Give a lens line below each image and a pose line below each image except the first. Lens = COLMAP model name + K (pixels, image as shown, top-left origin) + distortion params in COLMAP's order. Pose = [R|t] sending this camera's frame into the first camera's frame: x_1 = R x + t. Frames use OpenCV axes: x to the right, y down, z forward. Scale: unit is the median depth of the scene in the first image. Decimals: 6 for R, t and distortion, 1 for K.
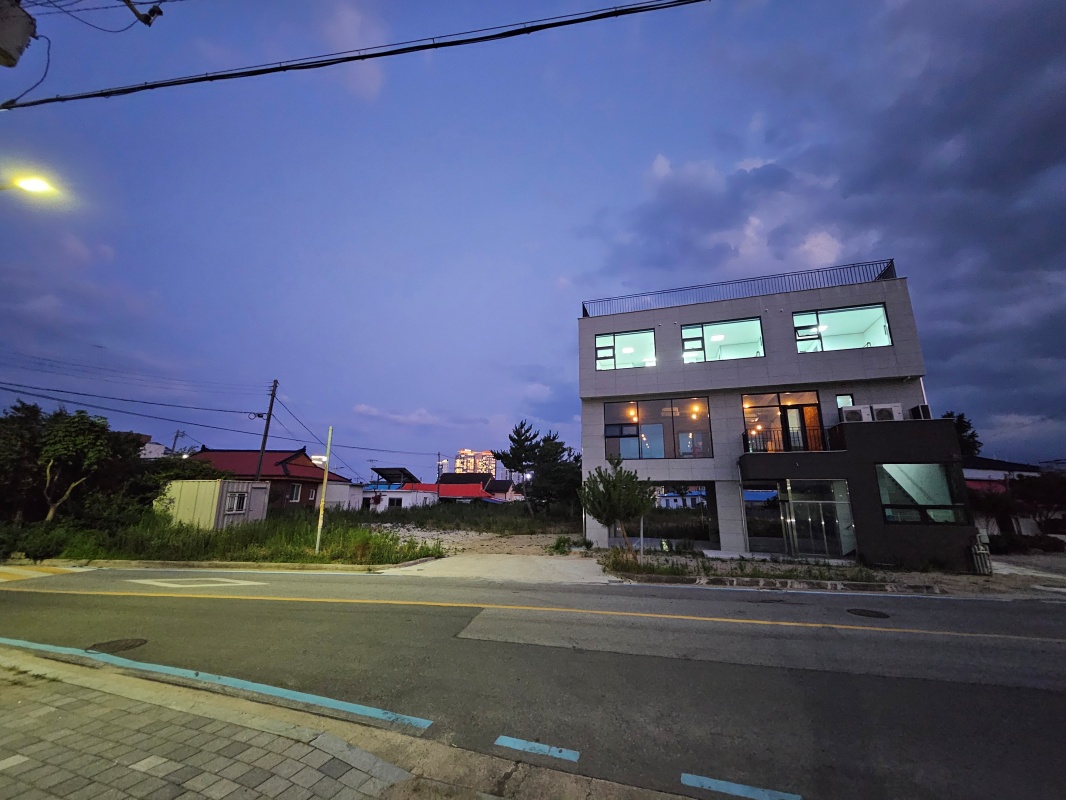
lens RADIAL K [[423.1, 0, 529.6], [0, 423.1, 402.1], [0, 0, 1]] dist [0.006263, -0.000901]
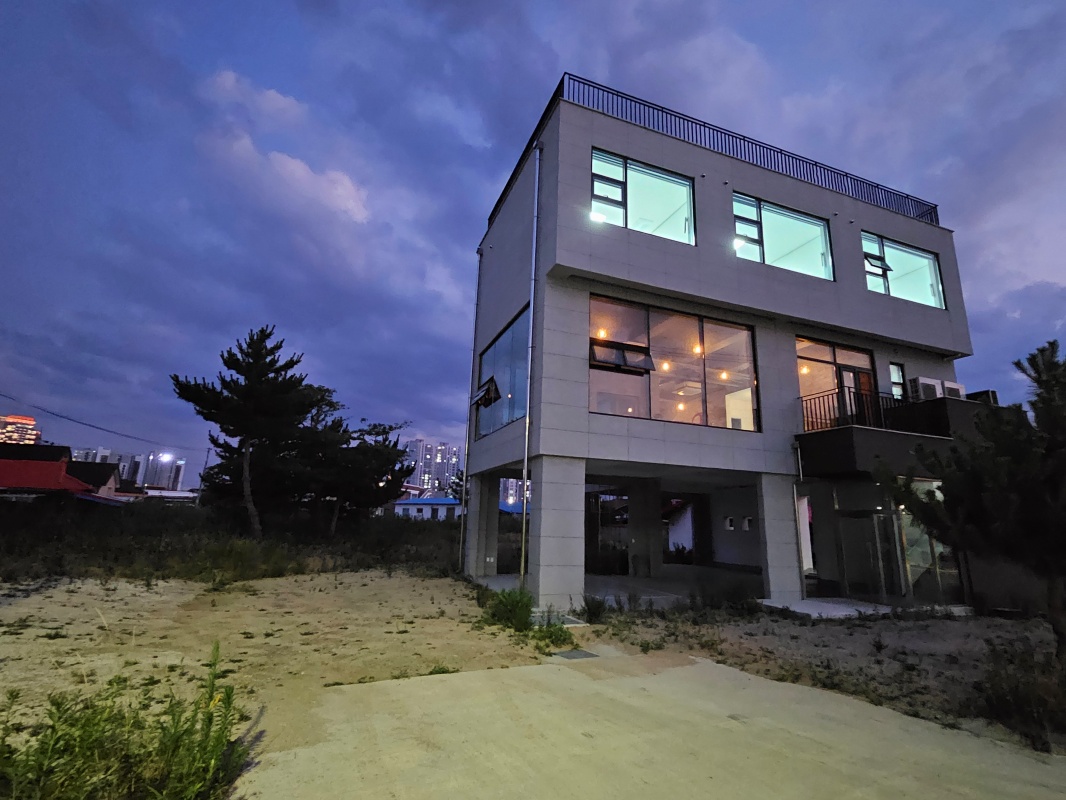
lens RADIAL K [[521.8, 0, 535.4], [0, 521.8, 395.0], [0, 0, 1]] dist [0.004724, 0.001186]
pose [[0.766992, 0.165500, 0.619946, -0.227959], [-0.170160, 0.984034, -0.052176, 0.167583], [-0.618683, -0.065471, 0.782908, 0.638936]]
